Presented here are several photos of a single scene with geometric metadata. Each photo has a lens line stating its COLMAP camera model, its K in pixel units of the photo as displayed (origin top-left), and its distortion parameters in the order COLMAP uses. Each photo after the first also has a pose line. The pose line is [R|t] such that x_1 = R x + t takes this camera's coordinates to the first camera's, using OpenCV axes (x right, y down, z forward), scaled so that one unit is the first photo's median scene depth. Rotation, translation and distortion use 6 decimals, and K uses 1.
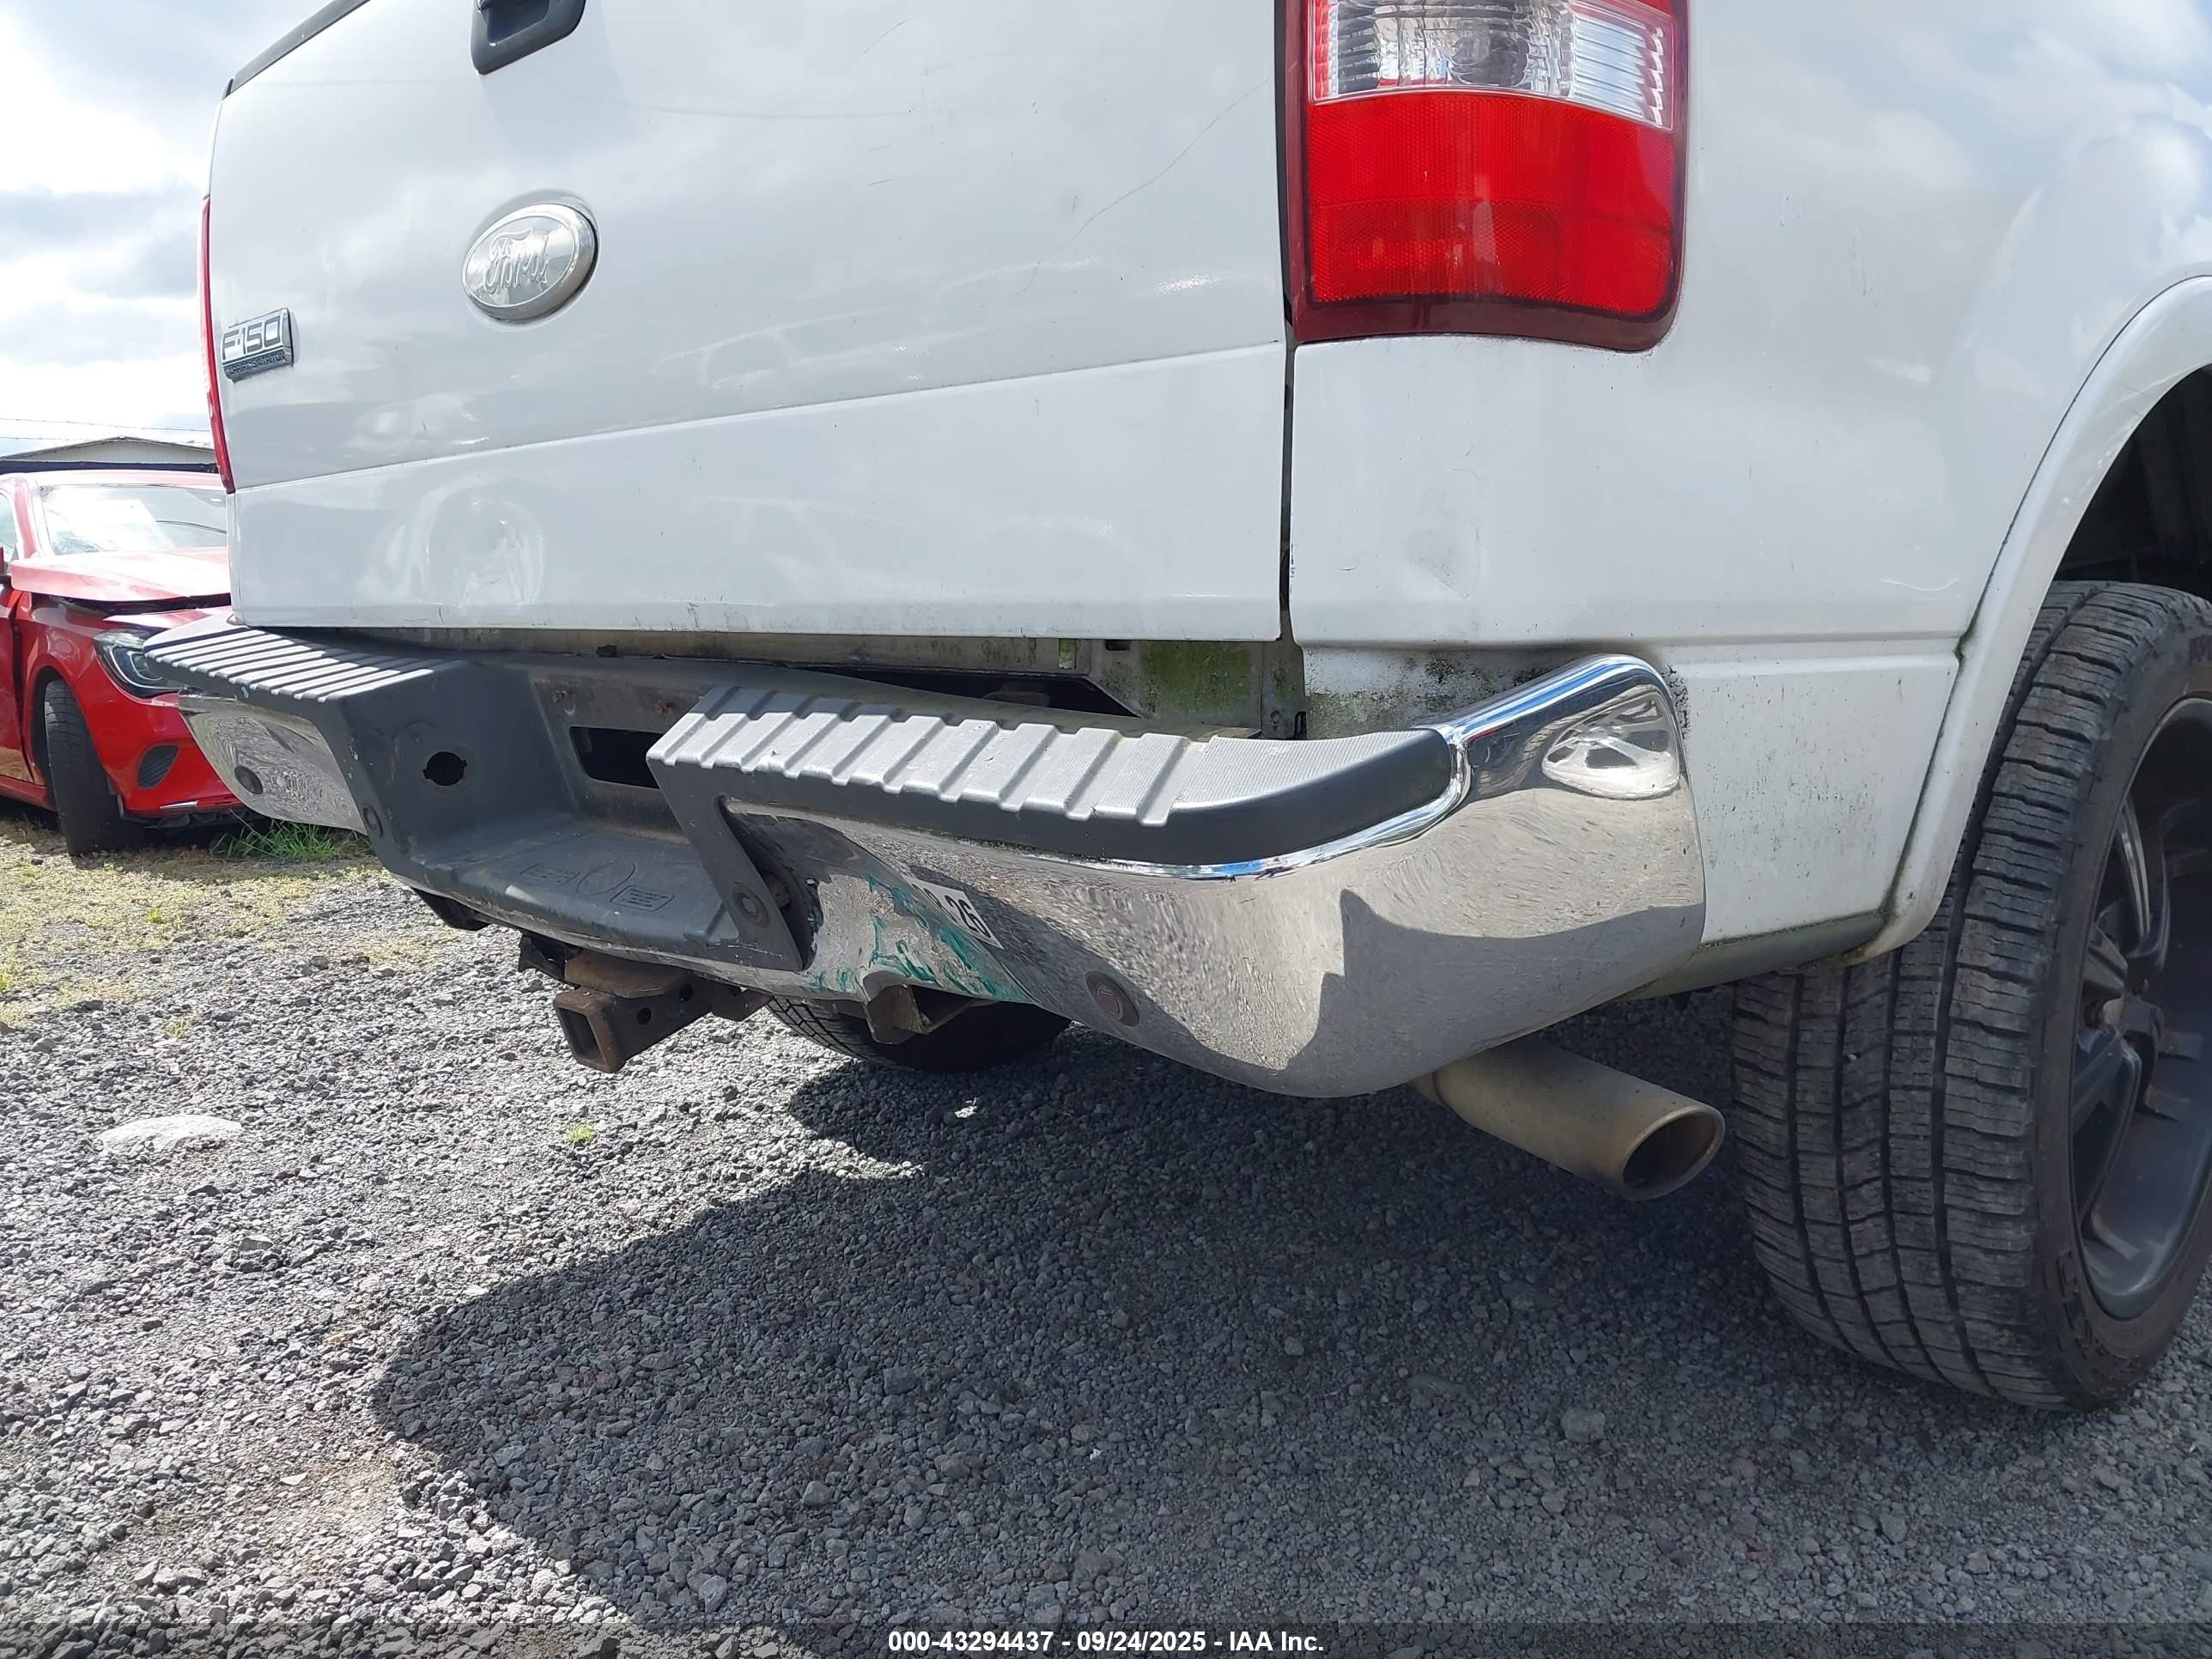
lens RADIAL K [[1854.3, 0, 1106.0], [0, 1854.3, 829.5], [0, 0, 1]] dist [0.004568, -0.059040]
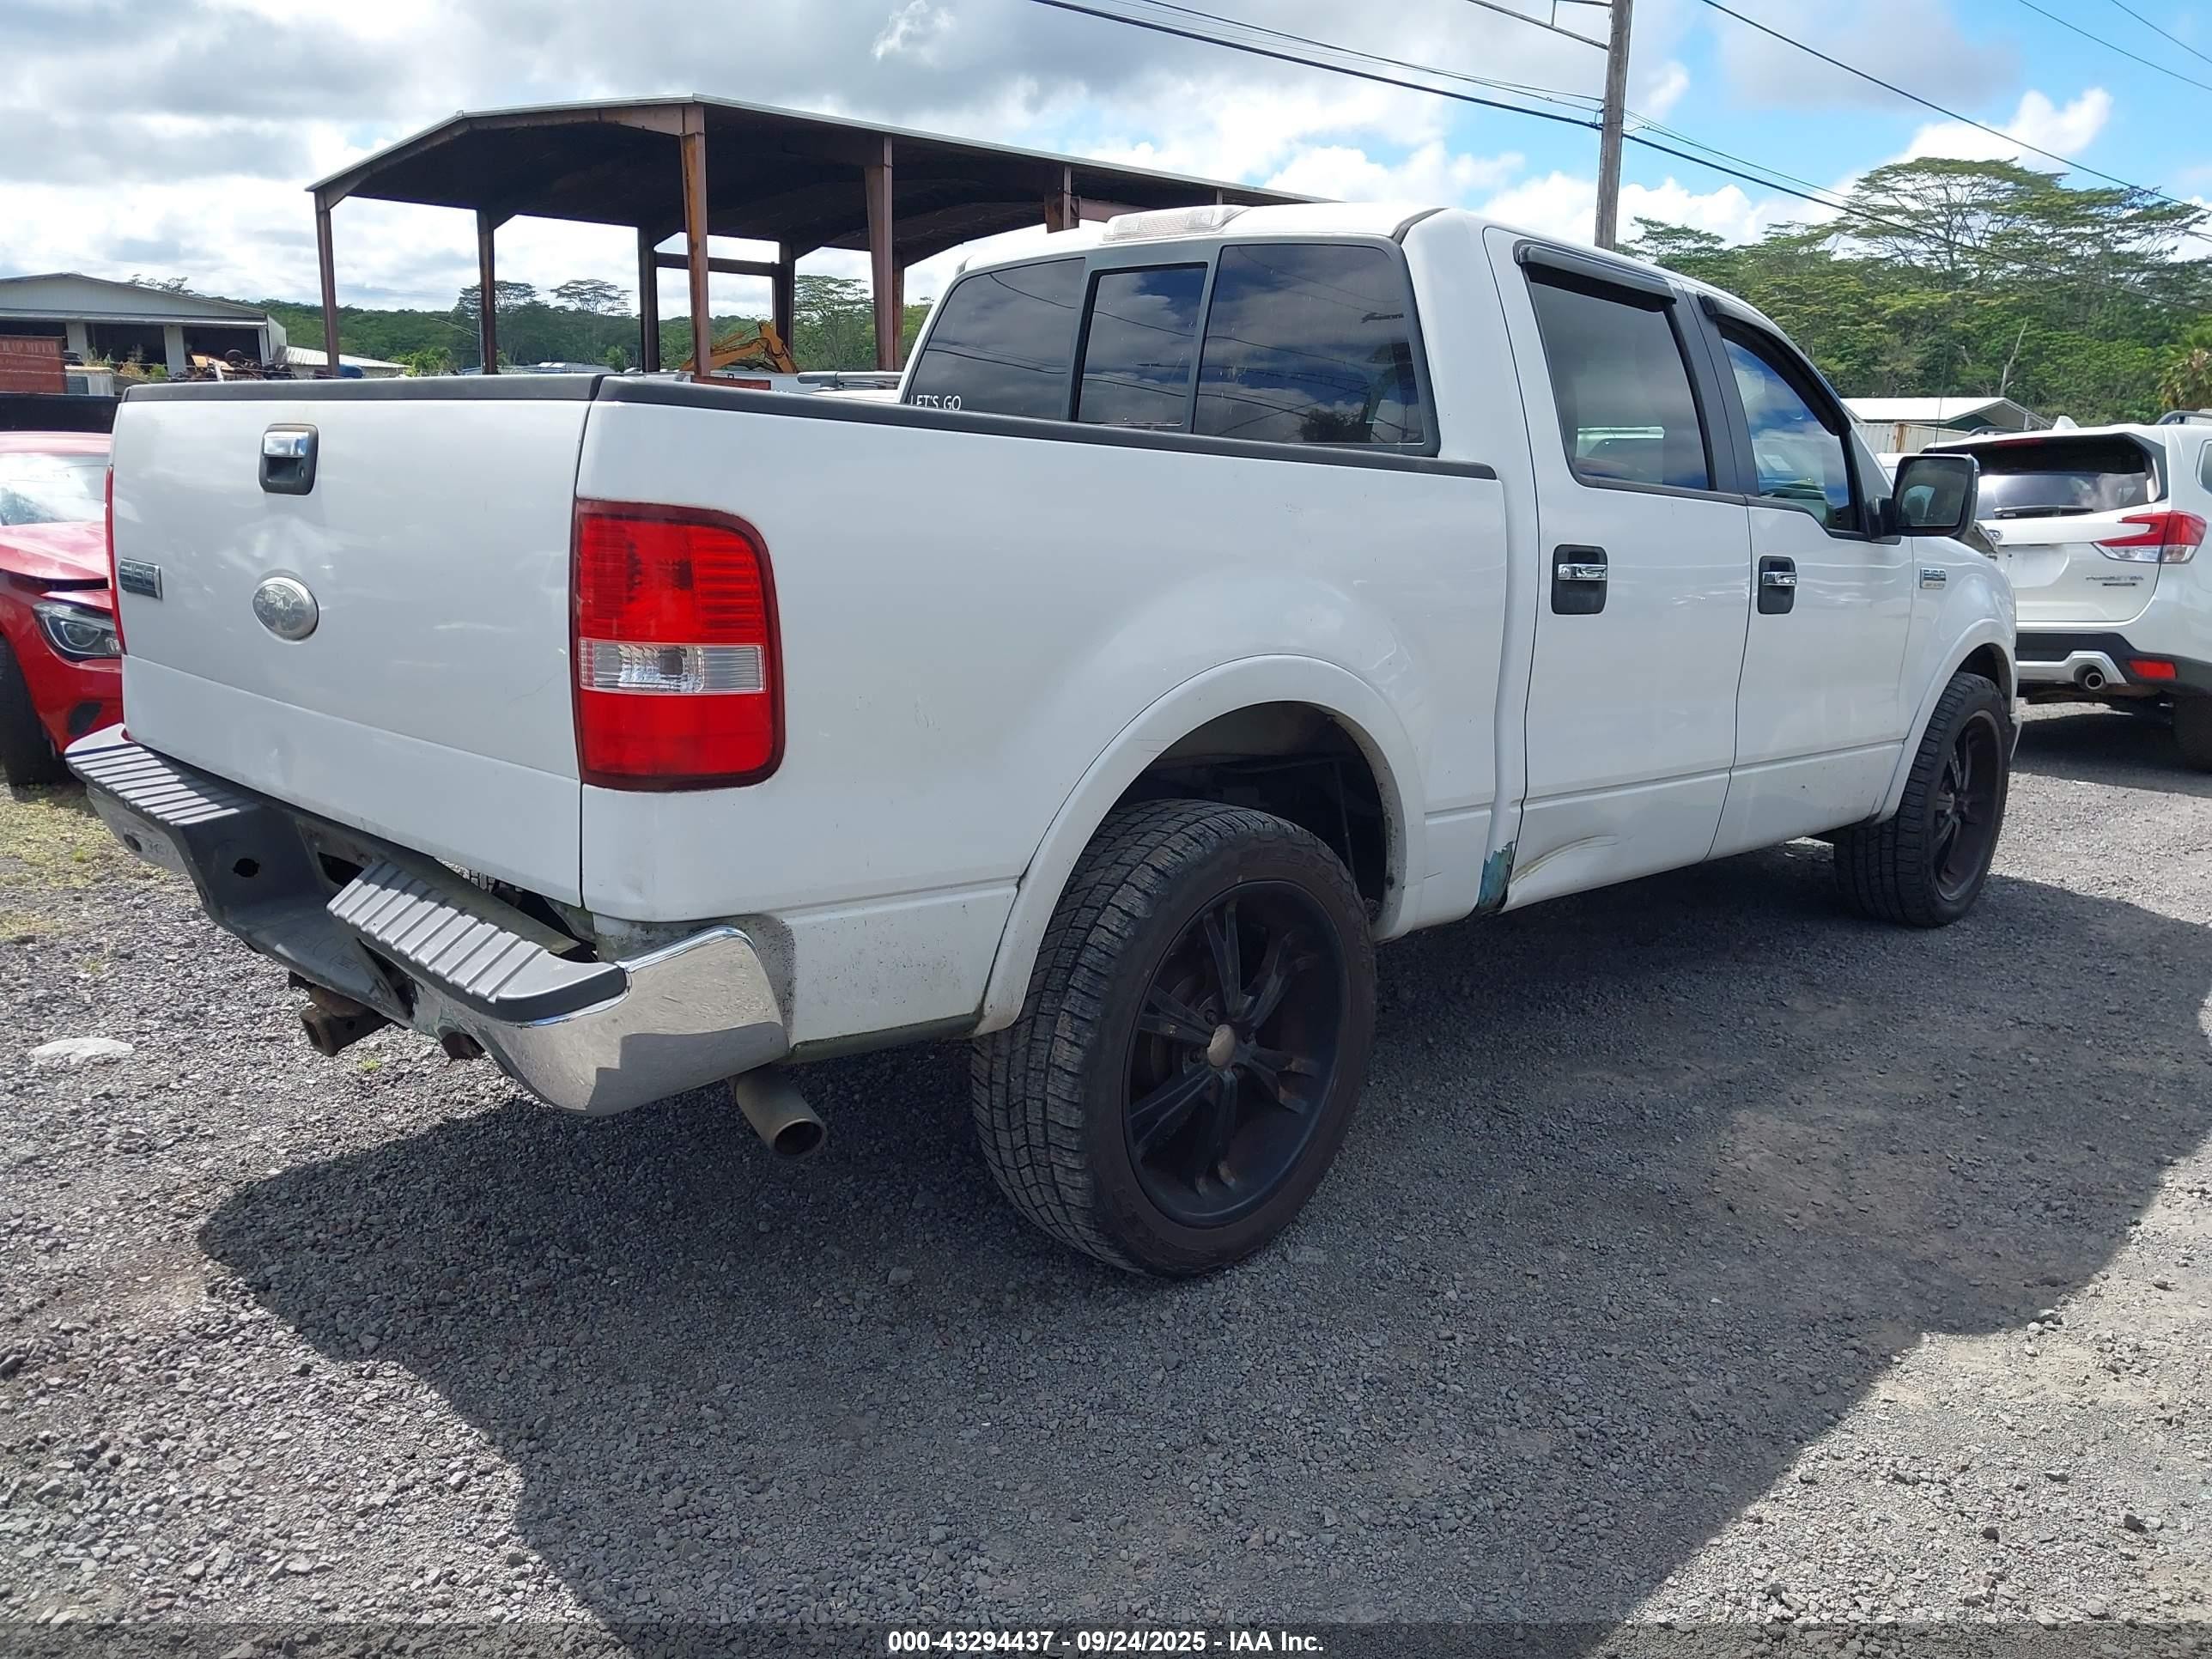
lens RADIAL K [[1931.4, 0, 1202.4], [0, 1931.4, 811.9], [0, 0, 1]] dist [0.052134, -0.130418]
pose [[0.997777, 0.048108, 0.046111, 0.402350], [-0.050744, 0.997037, 0.057810, -0.215922], [-0.043193, -0.060021, 0.997262, -0.745723]]
